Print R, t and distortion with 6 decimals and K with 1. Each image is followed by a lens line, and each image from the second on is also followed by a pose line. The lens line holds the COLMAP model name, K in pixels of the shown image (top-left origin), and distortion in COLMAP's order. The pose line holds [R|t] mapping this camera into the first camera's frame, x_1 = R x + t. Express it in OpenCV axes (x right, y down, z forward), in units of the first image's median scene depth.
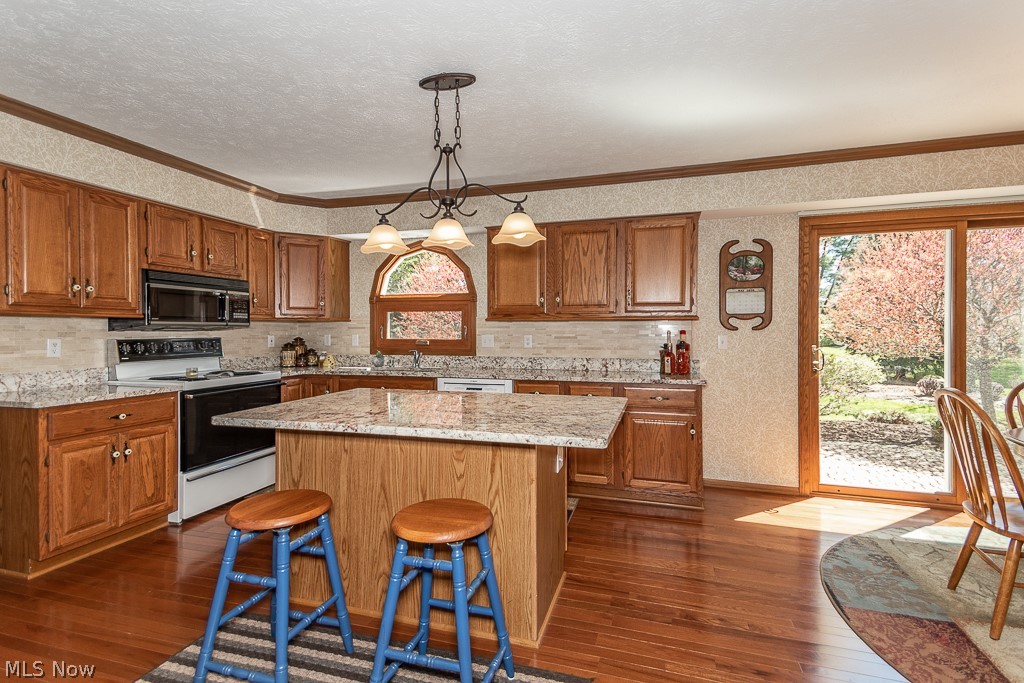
lens RADIAL K [[468.9, 0, 506.3], [0, 468.9, 337.6], [0, 0, 1]] dist [0.084255, -0.031432]
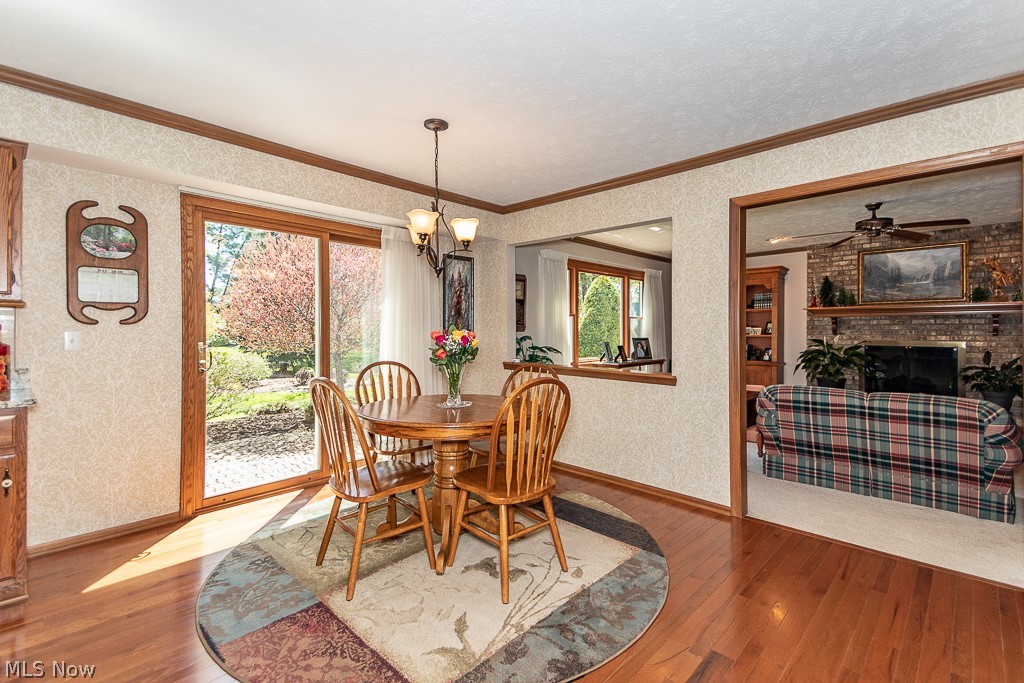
lens RADIAL K [[483.4, 0, 514.9], [0, 483.4, 327.0], [0, 0, 1]] dist [0.088111, -0.044475]
pose [[0.436551, 0.006512, 0.899656, 0.072569], [0.012825, 0.999827, -0.013460, 0.007804], [-0.899588, 0.017414, 0.436392, 0.088035]]
